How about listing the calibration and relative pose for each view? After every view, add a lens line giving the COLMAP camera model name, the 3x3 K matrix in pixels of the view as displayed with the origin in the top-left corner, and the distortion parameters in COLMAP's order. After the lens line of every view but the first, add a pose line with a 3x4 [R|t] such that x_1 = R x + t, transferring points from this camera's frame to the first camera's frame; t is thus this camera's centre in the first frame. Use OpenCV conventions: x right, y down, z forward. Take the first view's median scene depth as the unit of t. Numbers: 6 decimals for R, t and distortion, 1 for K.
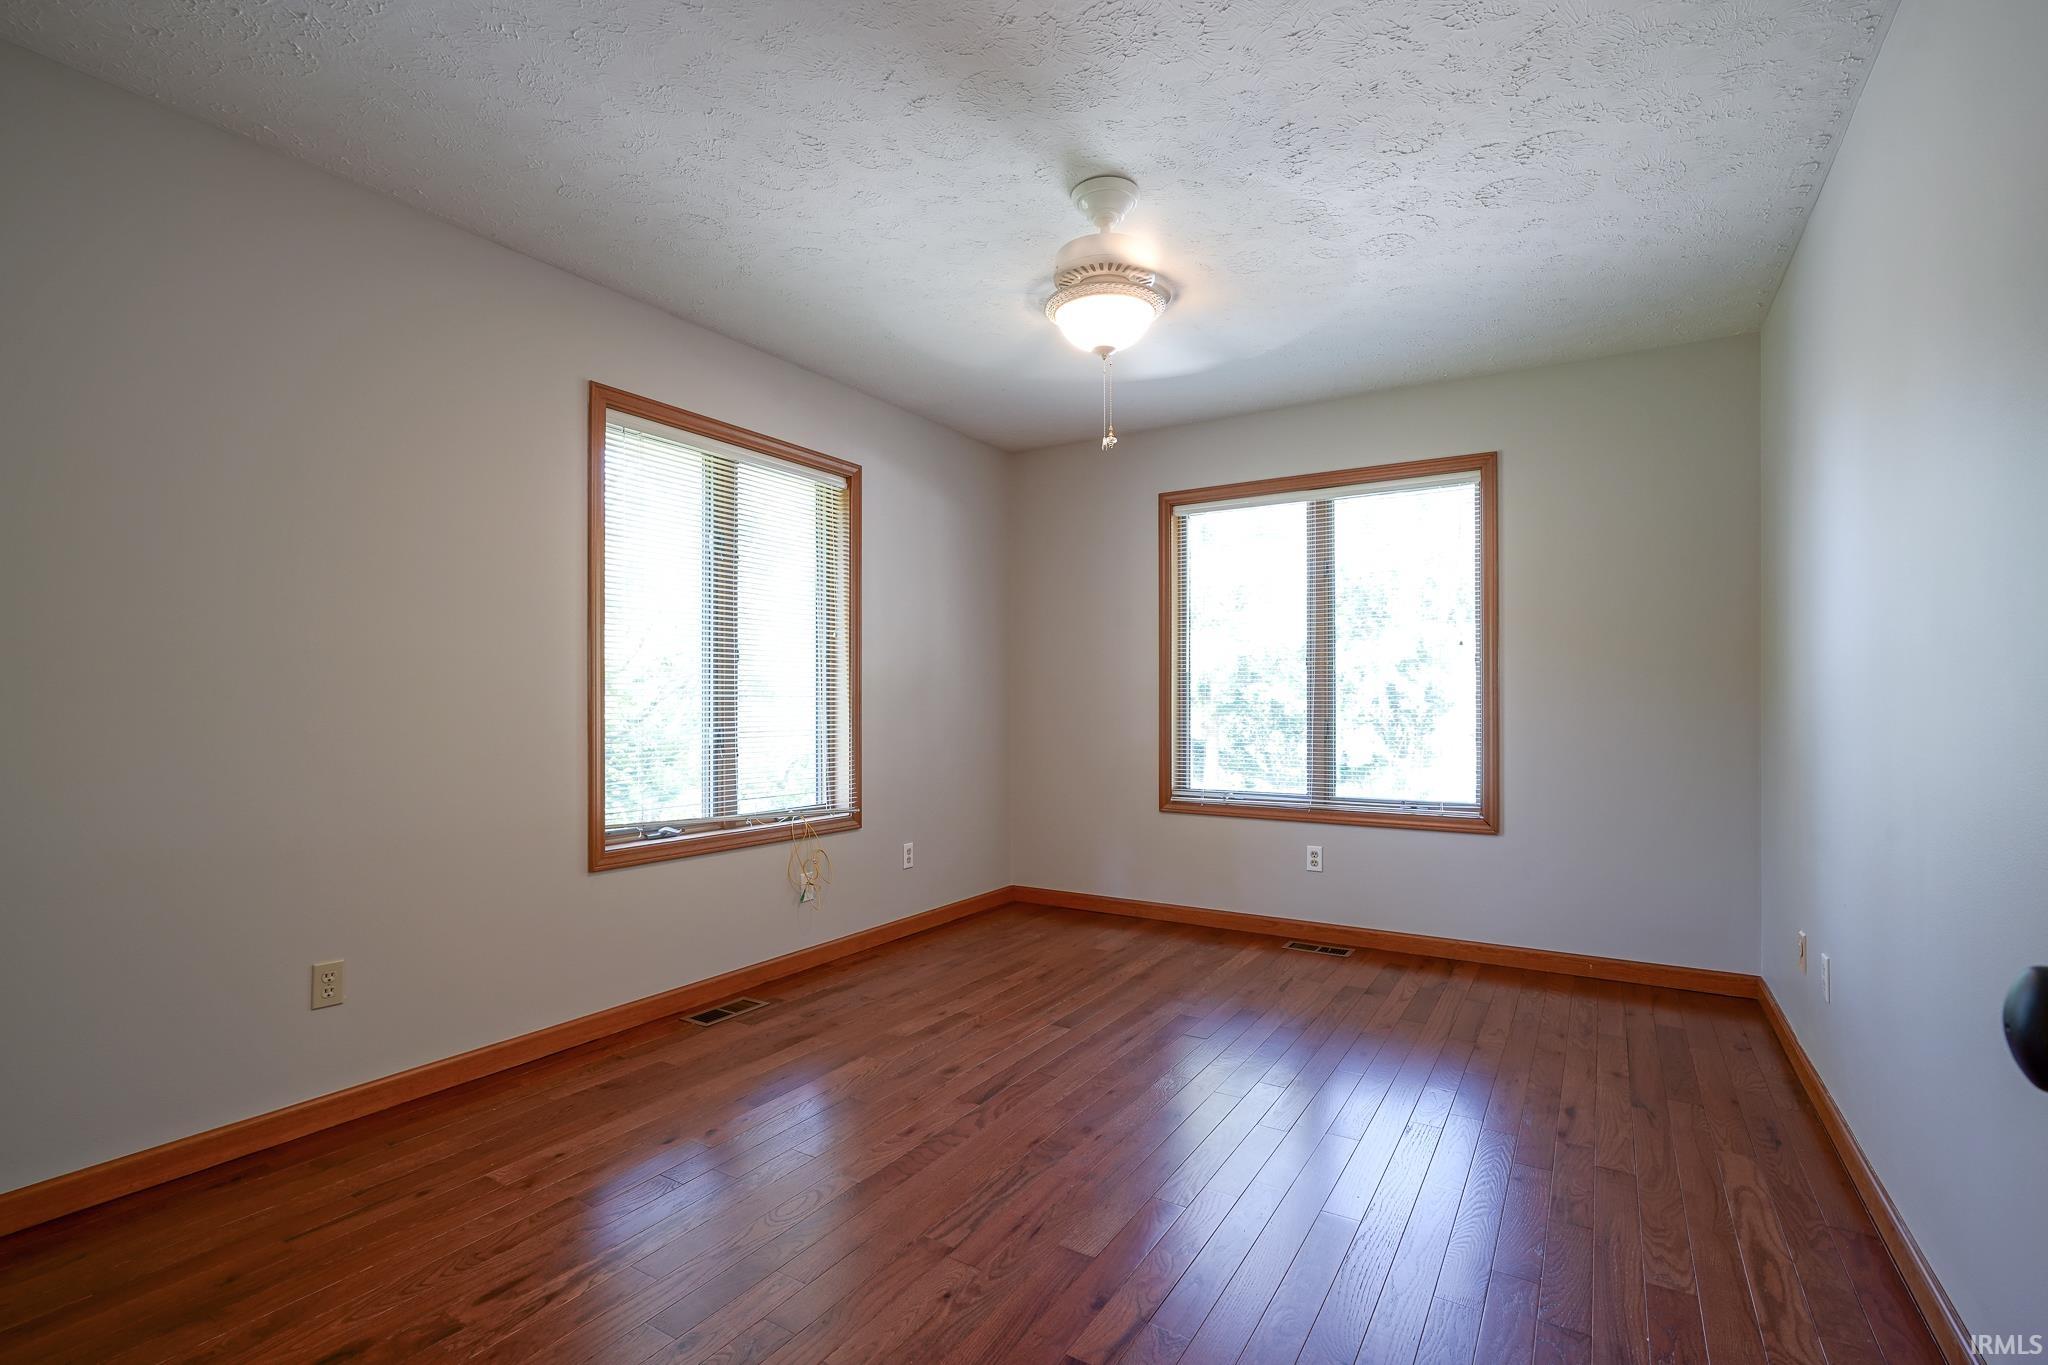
lens RADIAL K [[925.4, 0, 1024.0], [0, 925.4, 682.5], [0, 0, 1]] dist [-0.013813, 0.000120]
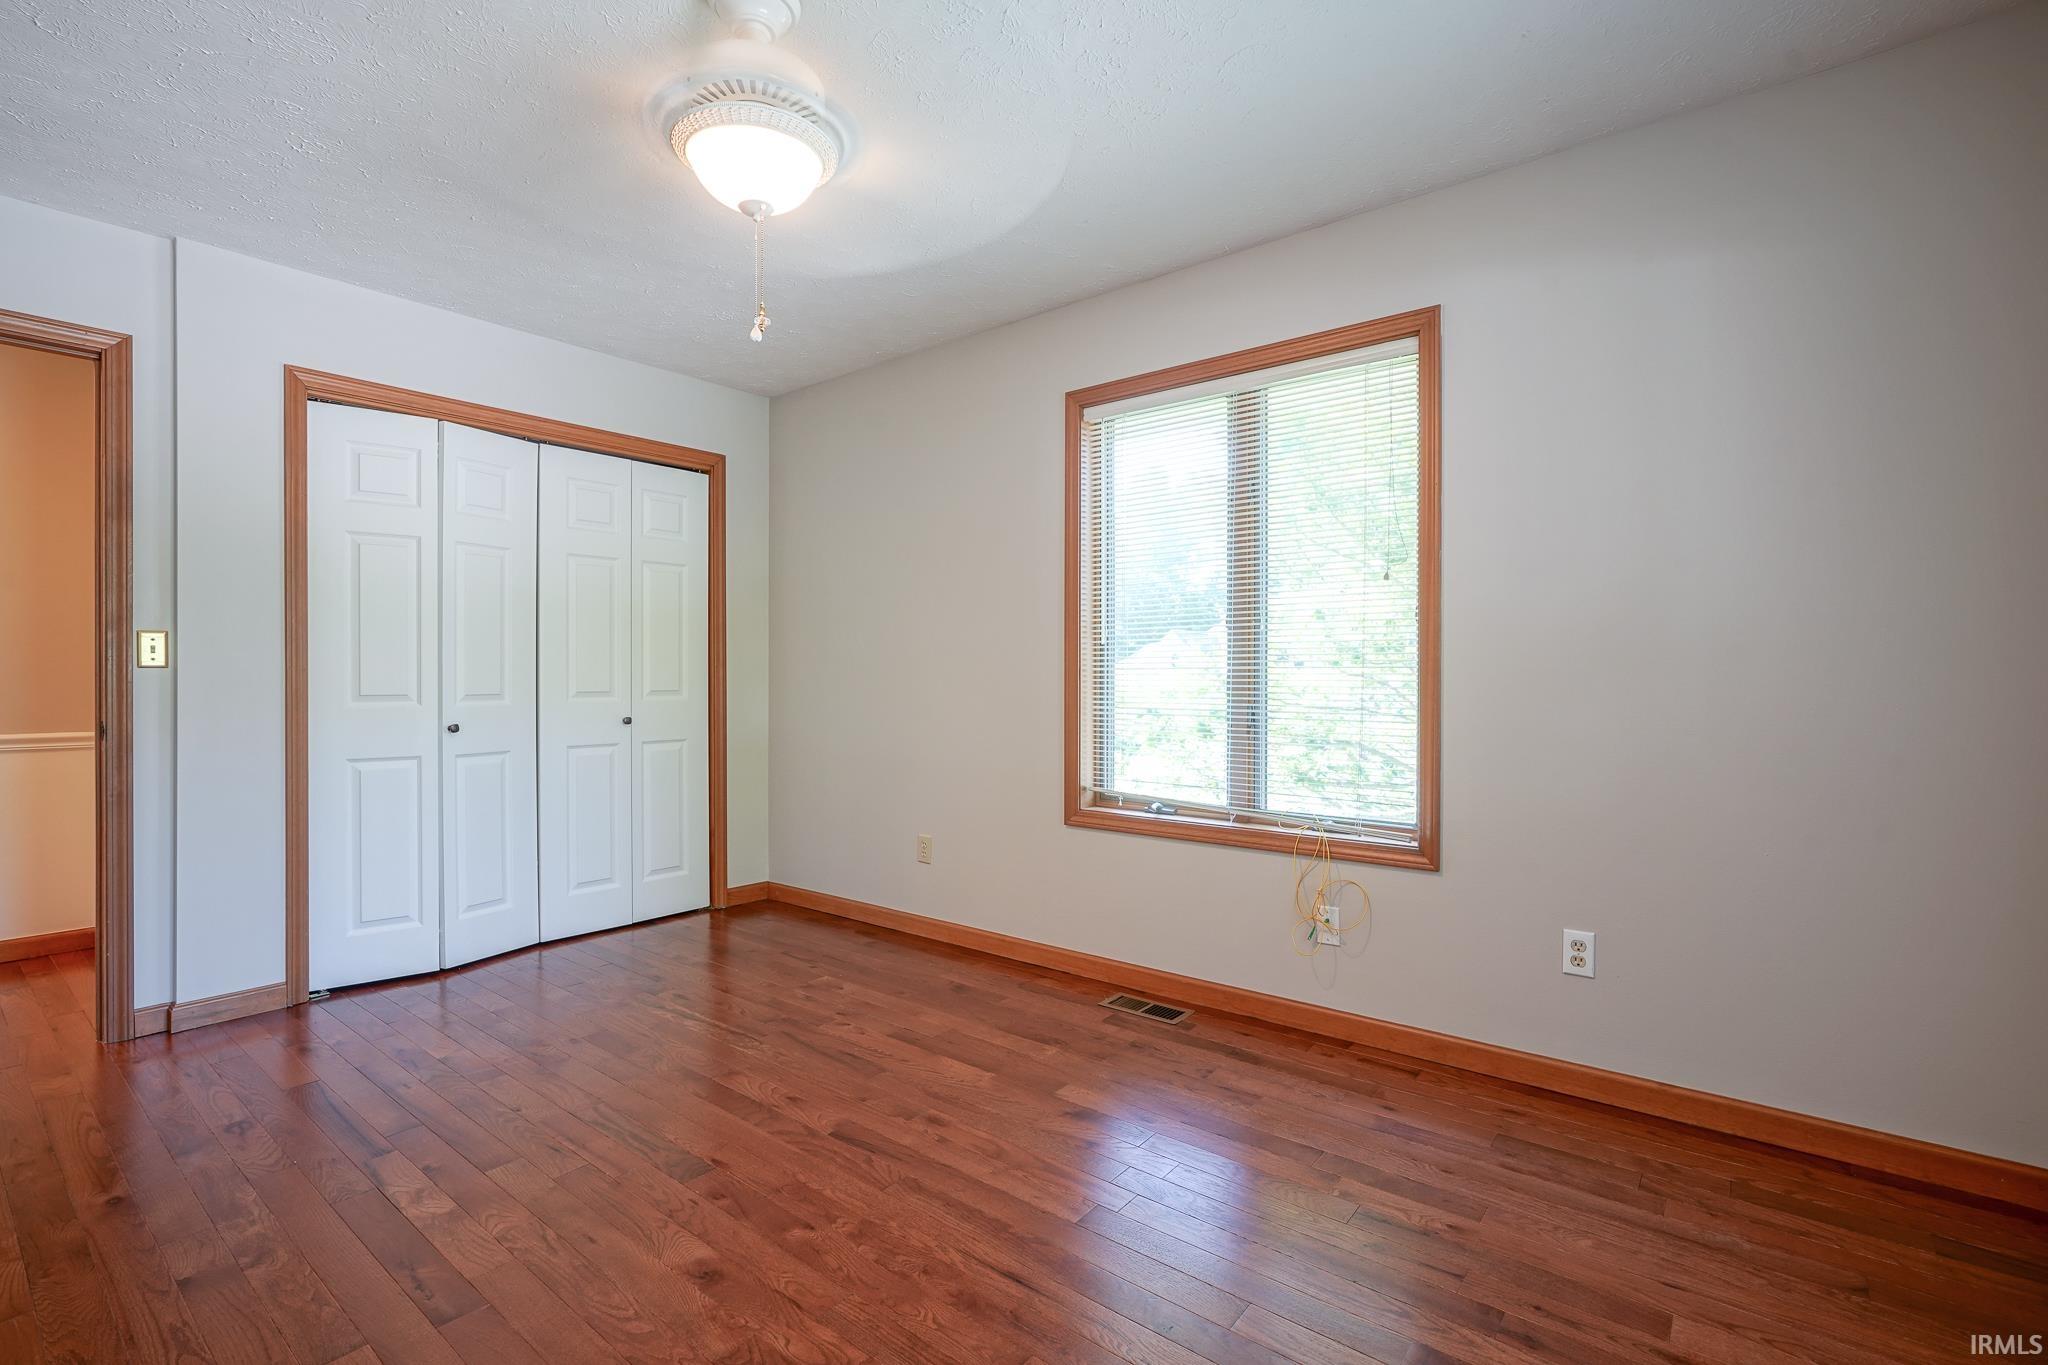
lens RADIAL K [[928.7, 0, 1032.4], [0, 928.7, 680.0], [0, 0, 1]] dist [-0.001843, 0.000161]
pose [[-0.116074, 0.002454, -0.993238, 0.619012], [0.022570, 0.999745, -0.000167, 0.023538], [0.992984, -0.022437, -0.116100, 1.003323]]
